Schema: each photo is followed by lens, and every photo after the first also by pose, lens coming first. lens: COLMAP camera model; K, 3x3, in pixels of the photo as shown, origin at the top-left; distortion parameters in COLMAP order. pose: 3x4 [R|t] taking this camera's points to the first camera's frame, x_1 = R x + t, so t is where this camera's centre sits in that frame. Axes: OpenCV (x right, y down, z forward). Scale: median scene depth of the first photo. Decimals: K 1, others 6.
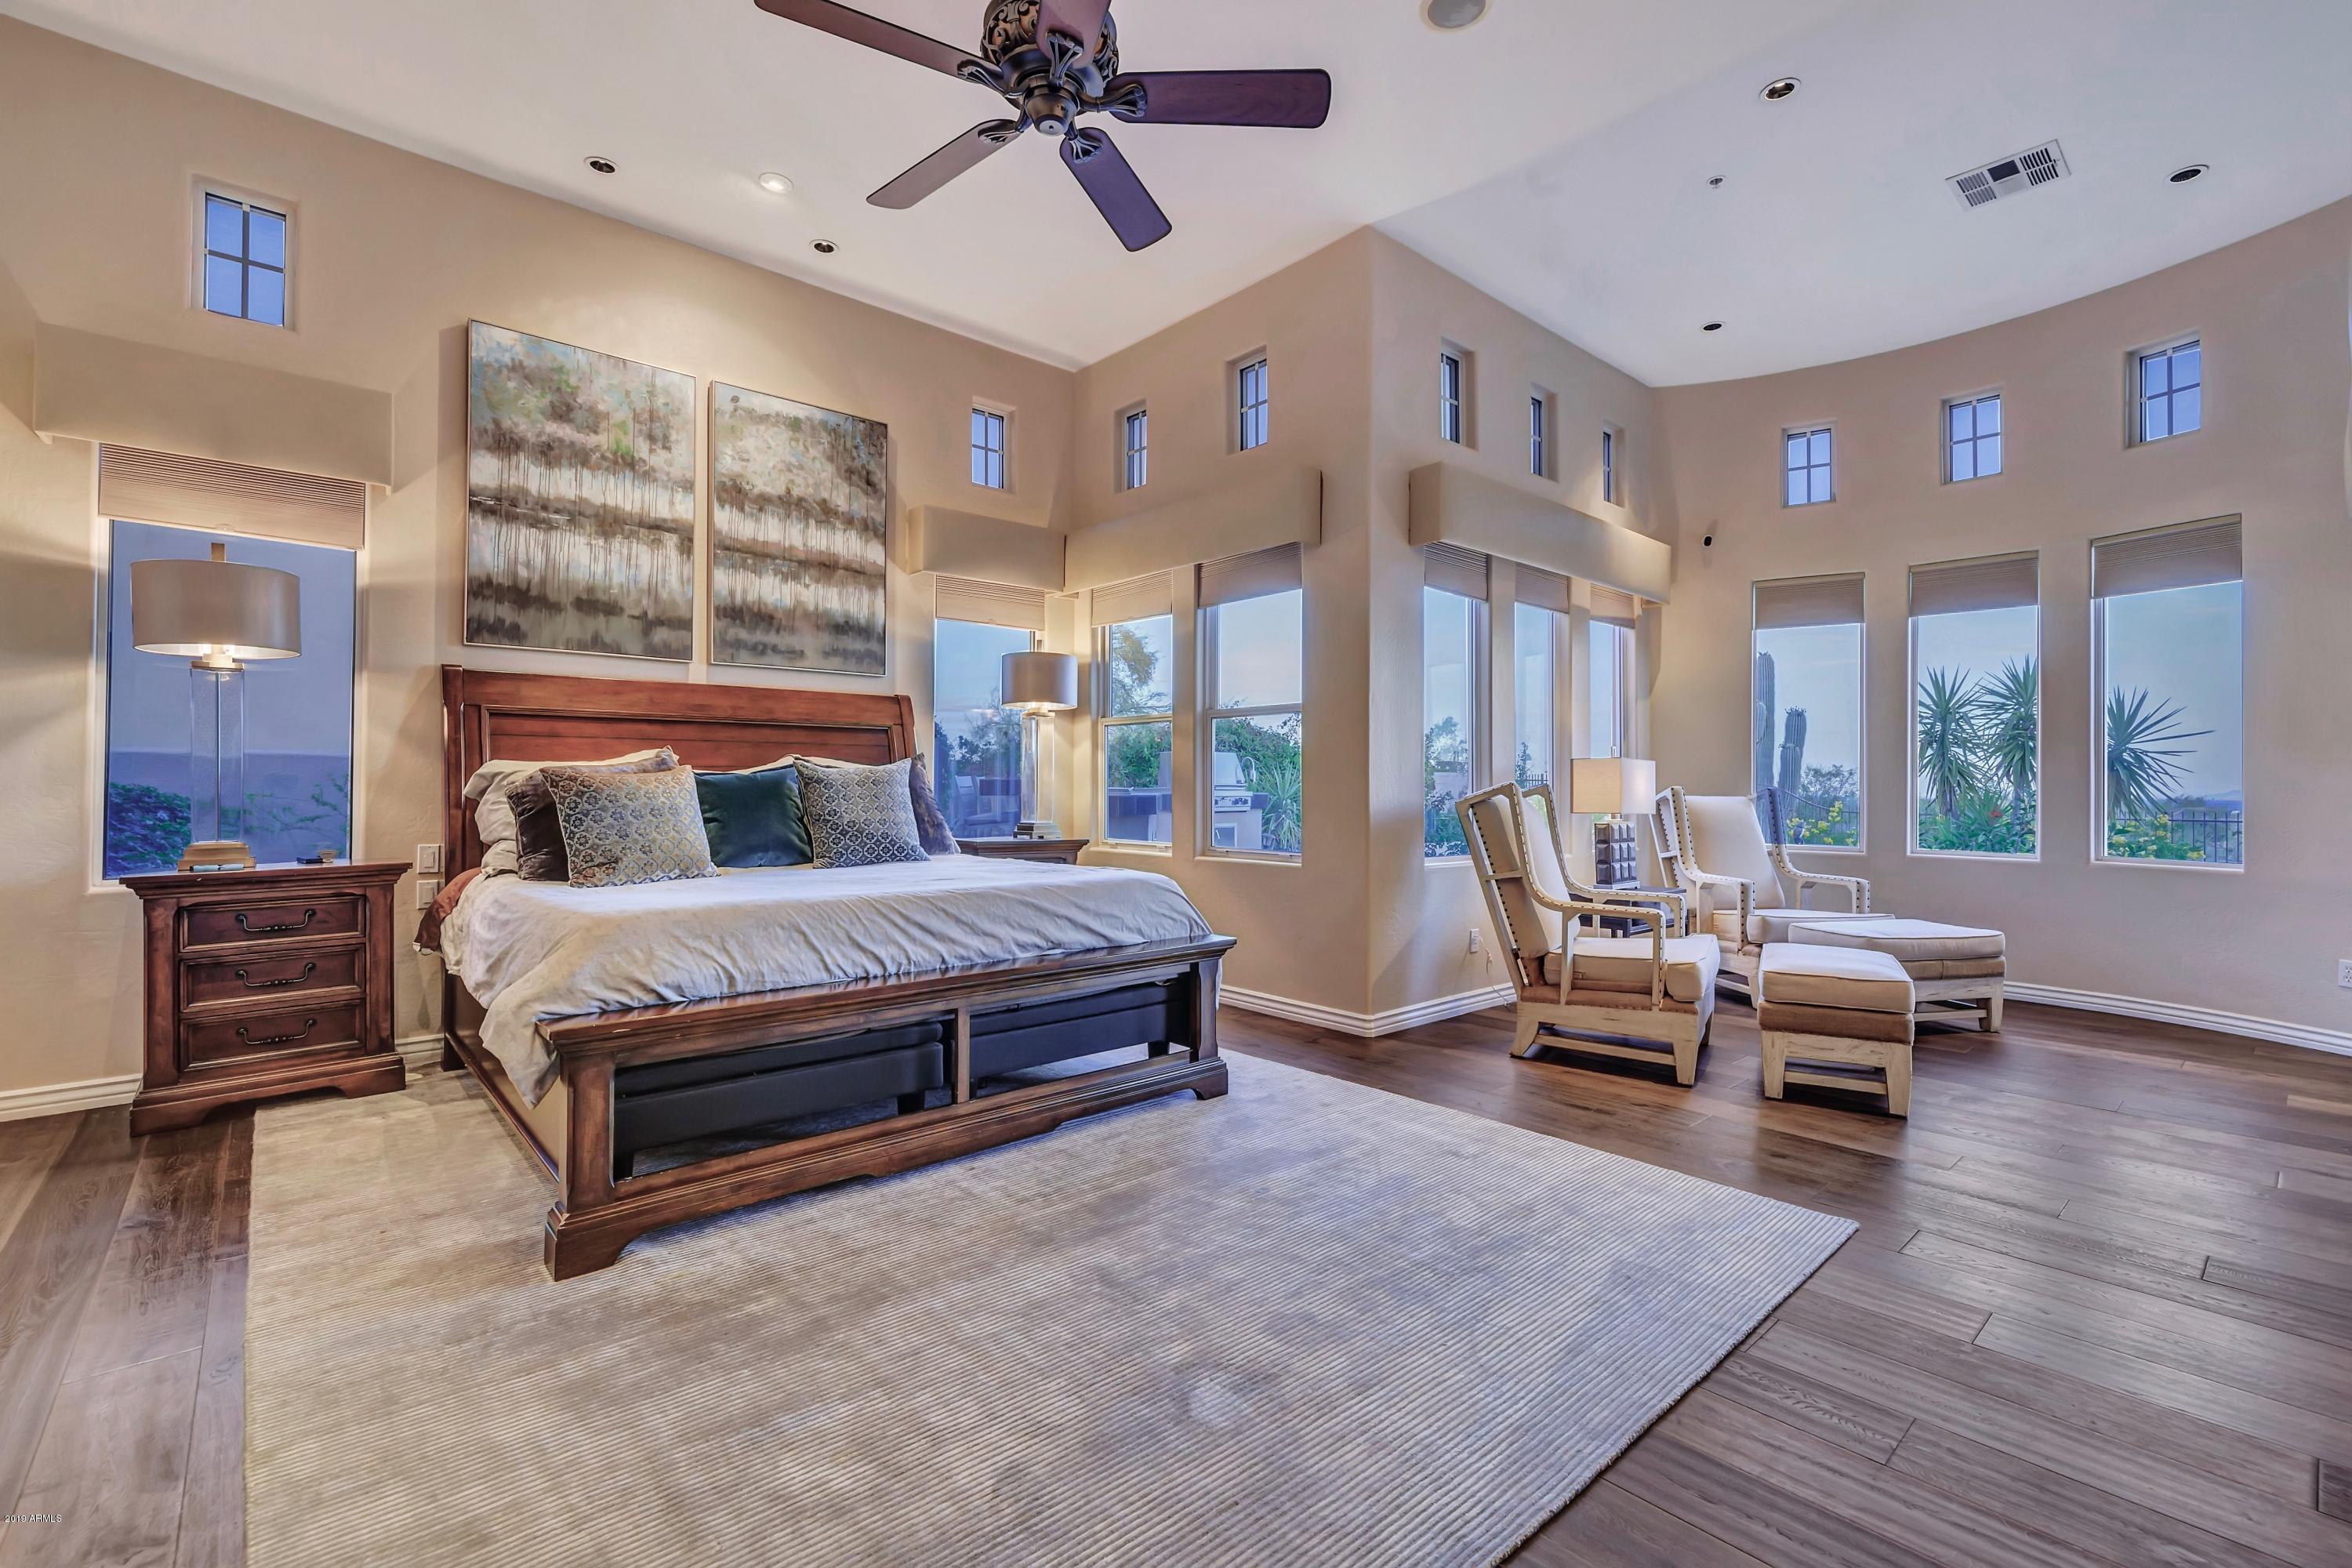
lens RADIAL K [[1014.3, 0, 1162.3], [0, 1014.3, 783.0], [0, 0, 1]] dist [-0.000633, -0.000105]
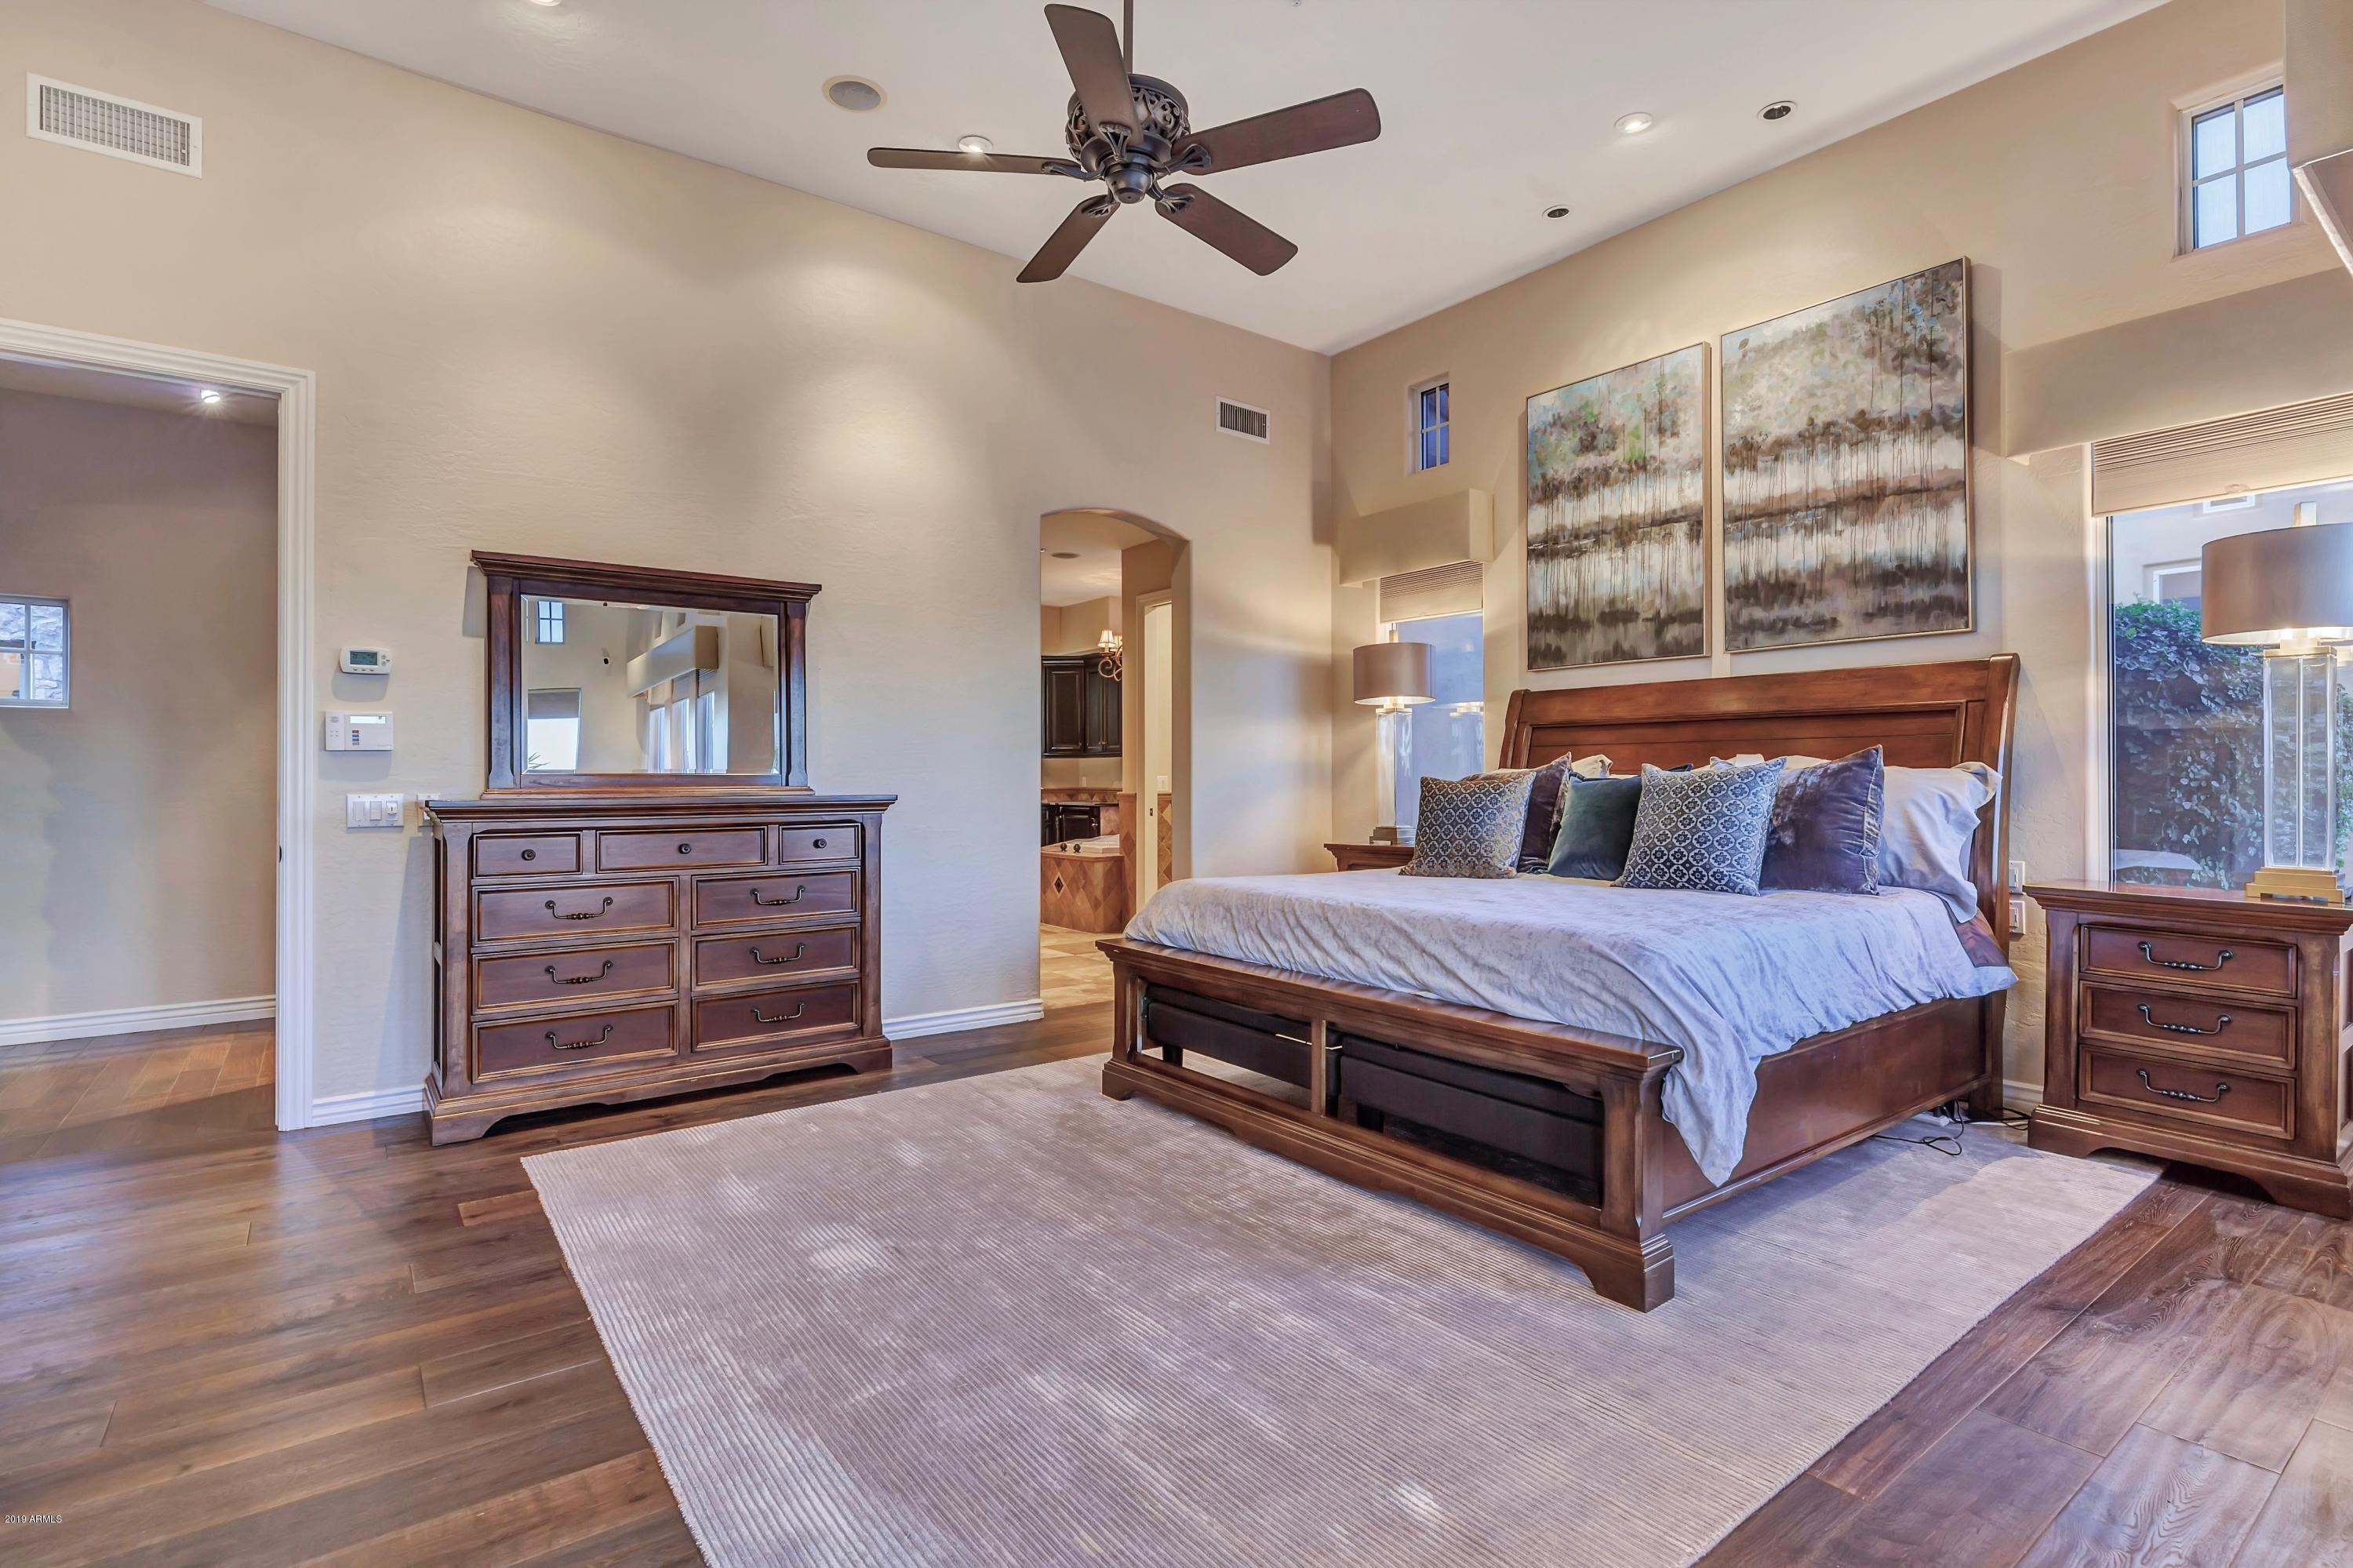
lens RADIAL K [[1121.9, 0, 1171.6], [0, 1121.9, 778.1], [0, 0, 1]] dist [0.005400, 0.000169]
pose [[-0.073283, -0.002477, -0.997308, 0.589618], [0.005075, 0.999983, -0.002856, -0.008514], [0.997298, -0.005271, -0.073269, 0.603806]]
